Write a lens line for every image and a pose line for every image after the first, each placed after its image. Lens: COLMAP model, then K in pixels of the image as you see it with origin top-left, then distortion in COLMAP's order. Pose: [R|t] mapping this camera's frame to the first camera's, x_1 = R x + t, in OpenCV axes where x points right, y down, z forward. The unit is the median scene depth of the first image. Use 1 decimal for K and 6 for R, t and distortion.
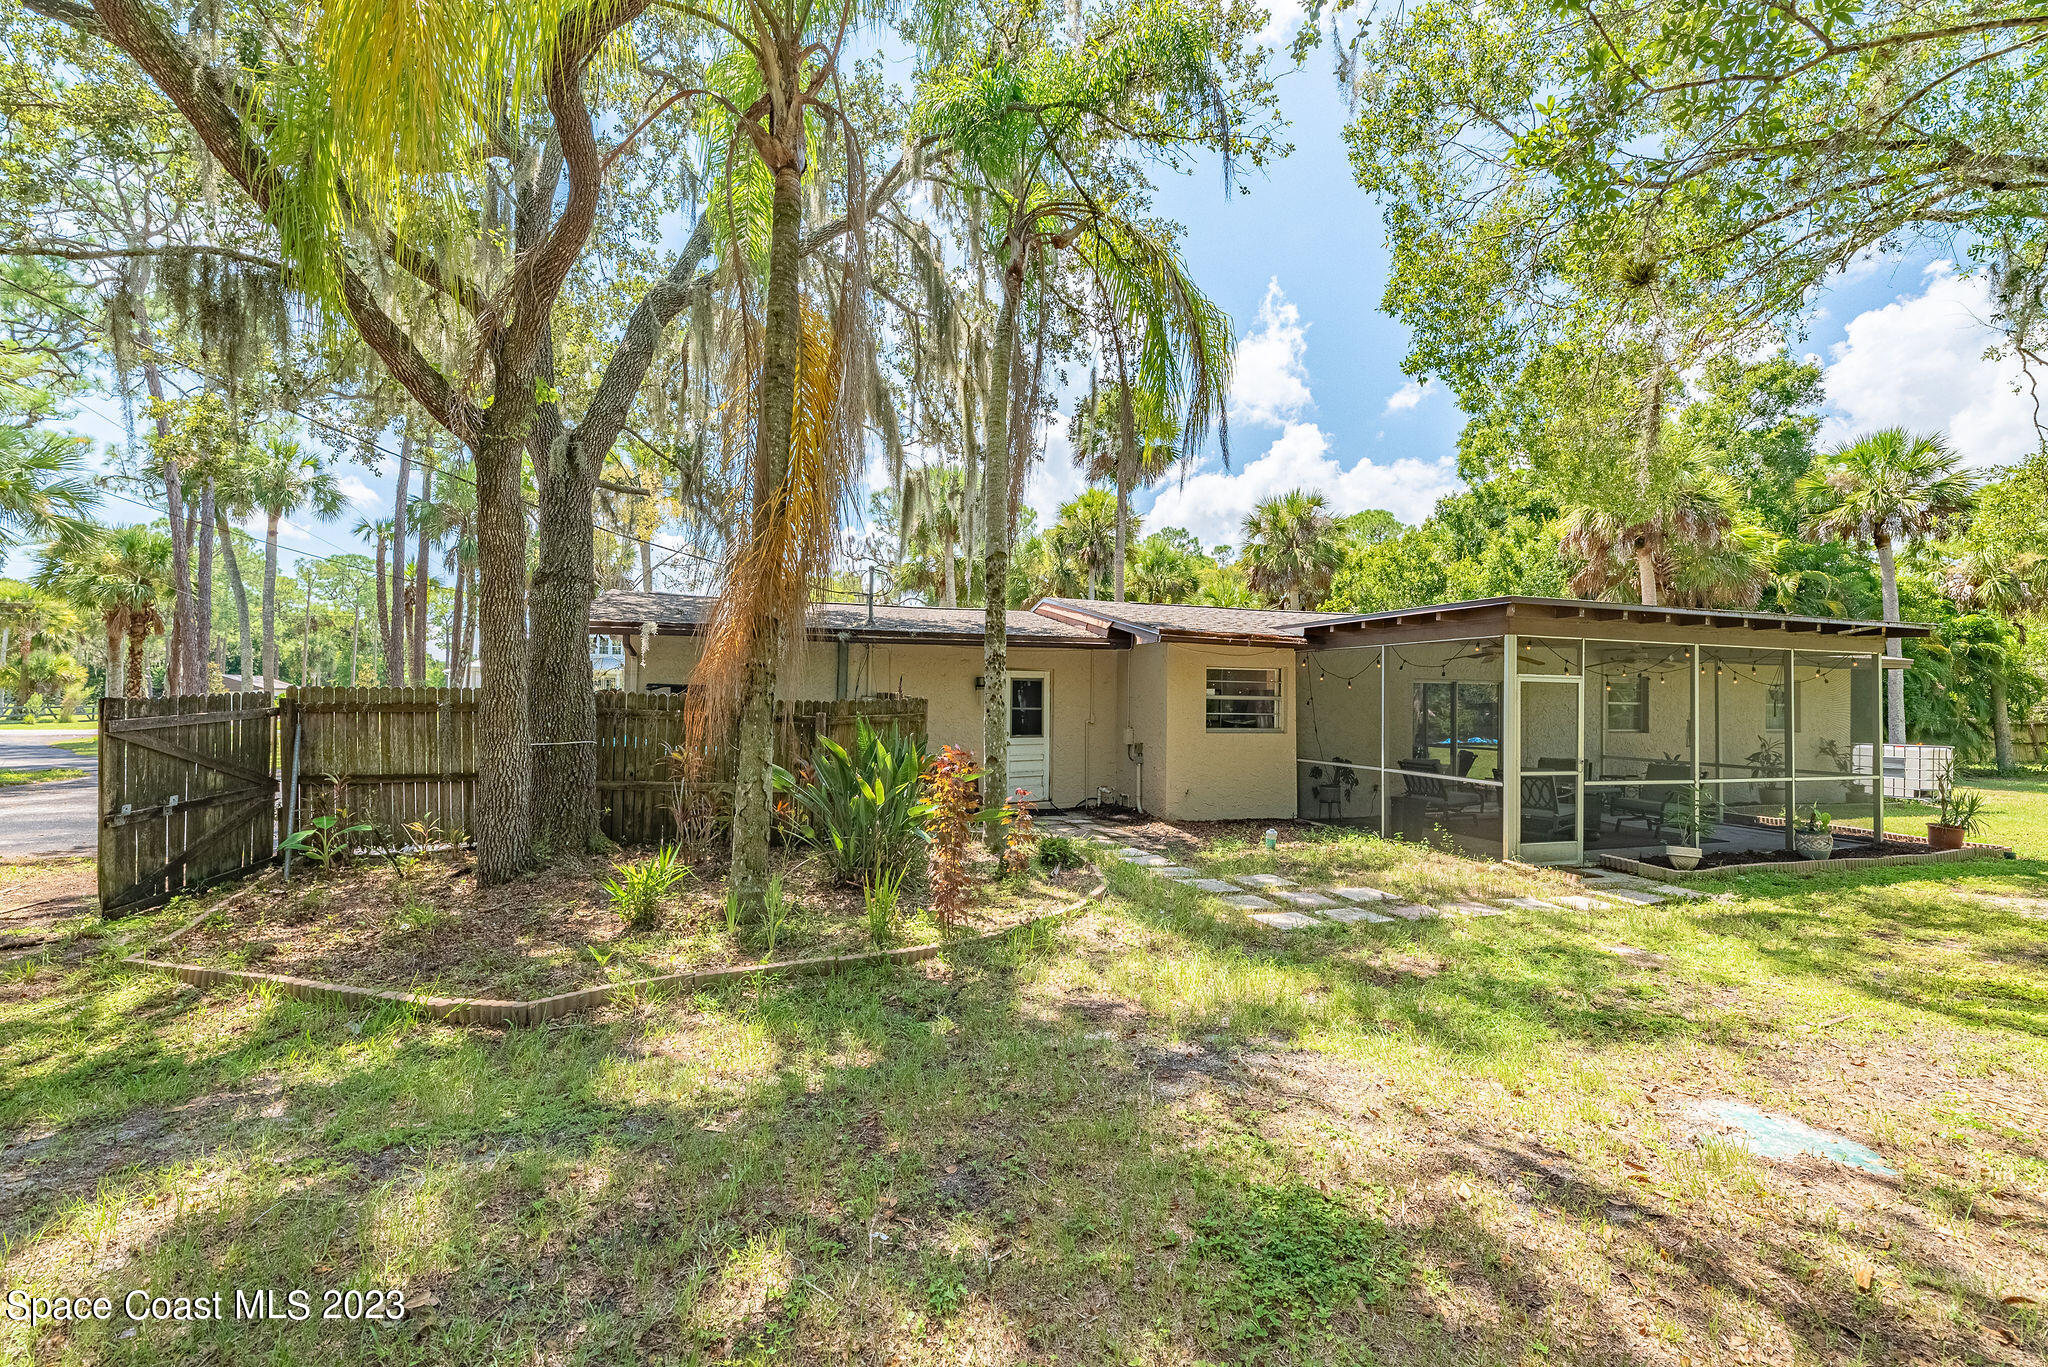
lens RADIAL K [[842.4, 0, 1021.5], [0, 842.4, 691.9], [0, 0, 1]] dist [0.000845, 0.000047]
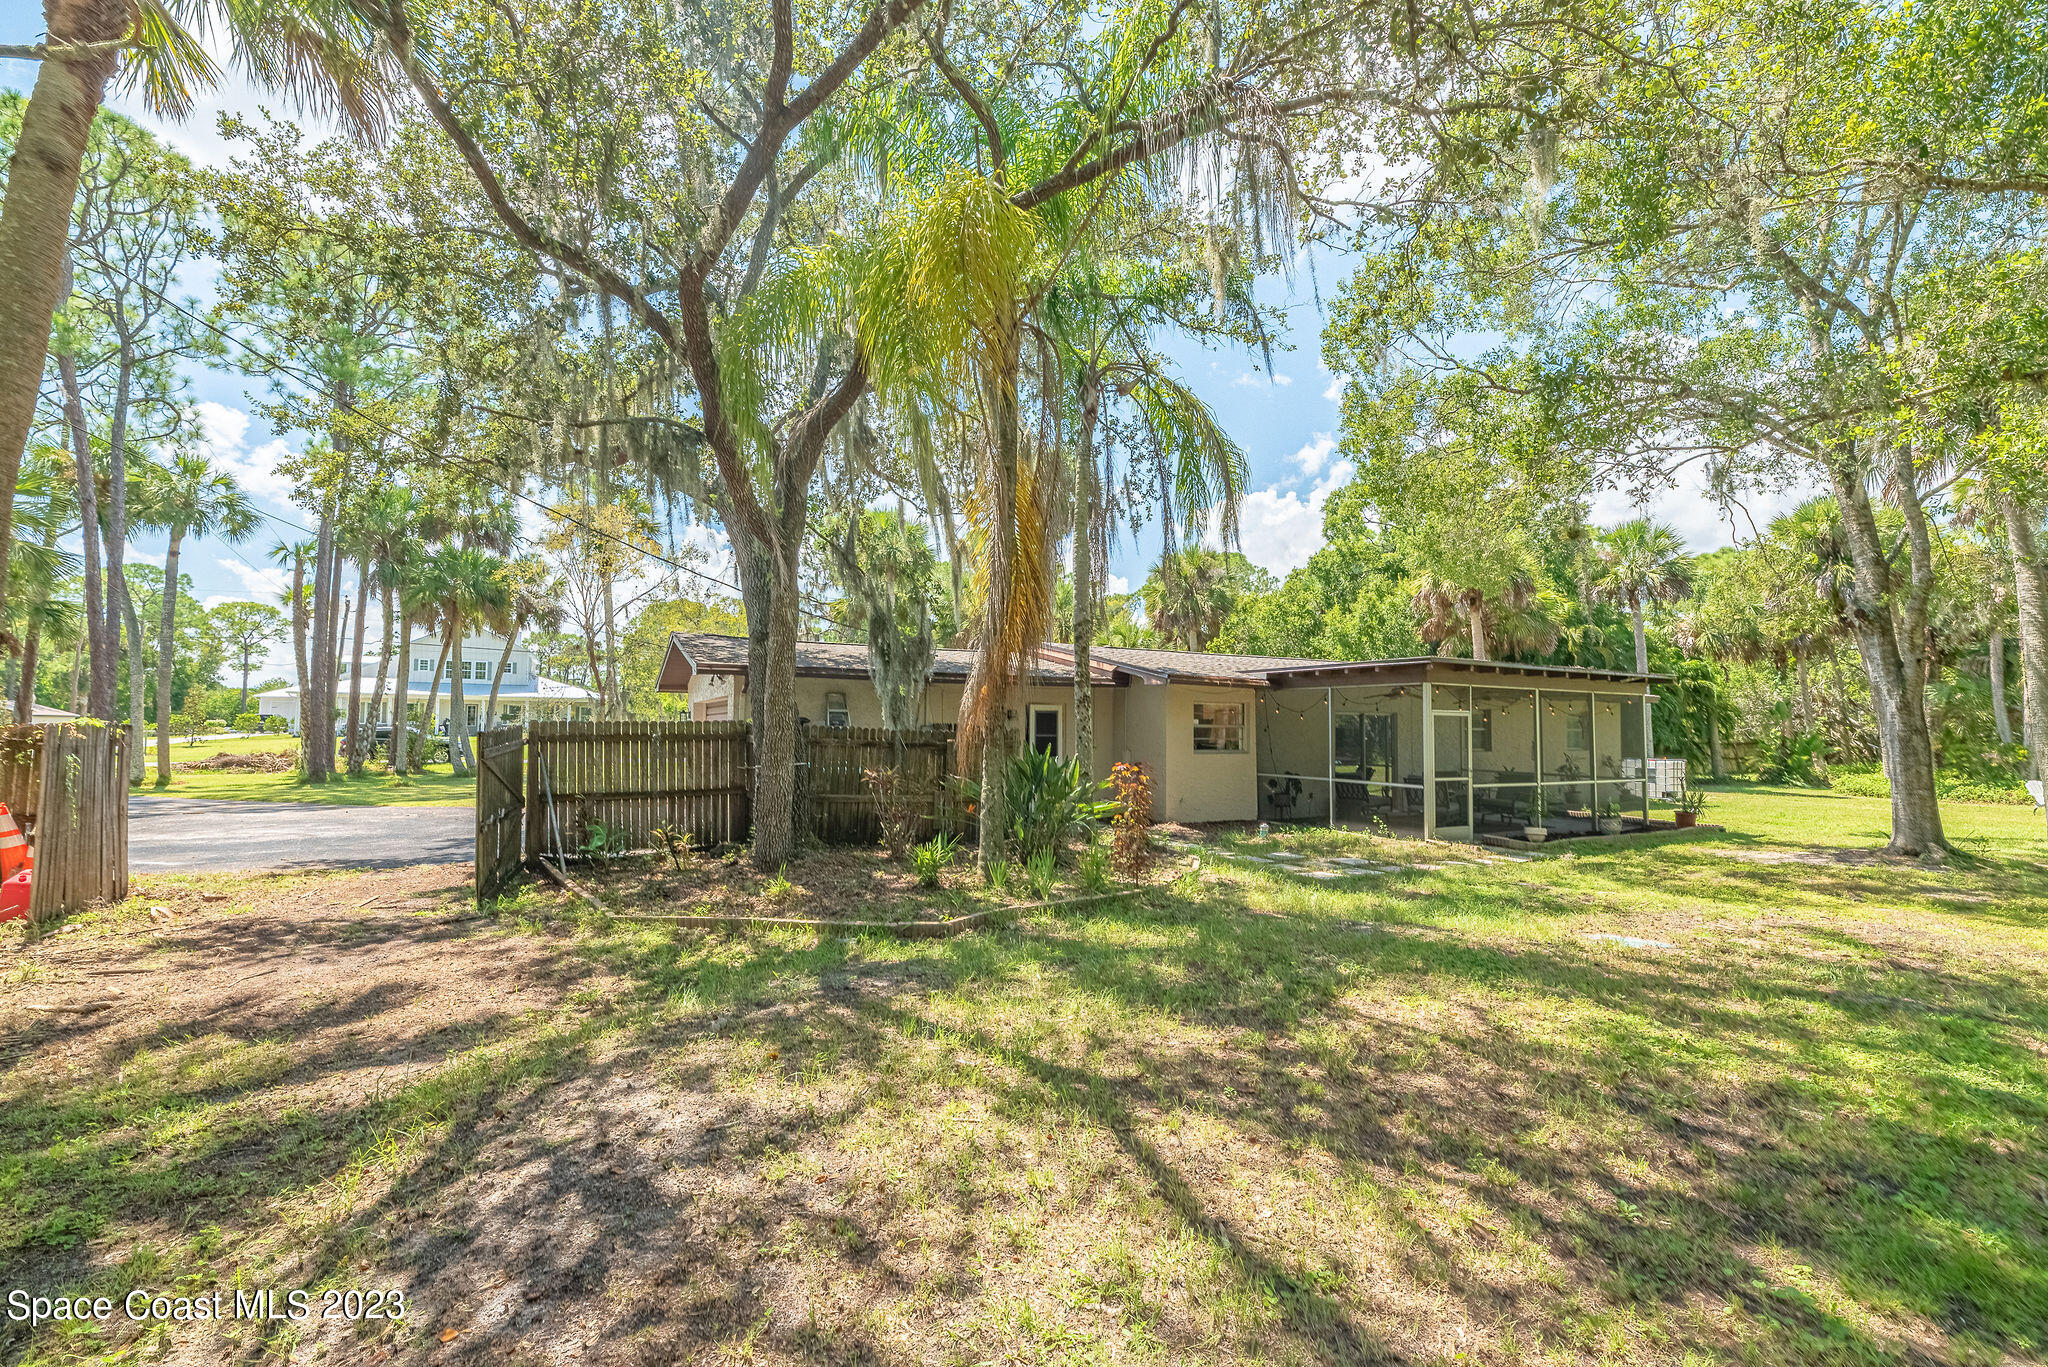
lens RADIAL K [[842.4, 0, 1029.3], [0, 842.4, 692.6], [0, 0, 1]] dist [0.000845, 0.000047]
pose [[0.984266, 0.003878, 0.176648, -0.186411], [0.001316, 0.999571, -0.029276, -0.005418], [-0.176686, 0.029048, 0.983839, -0.160646]]
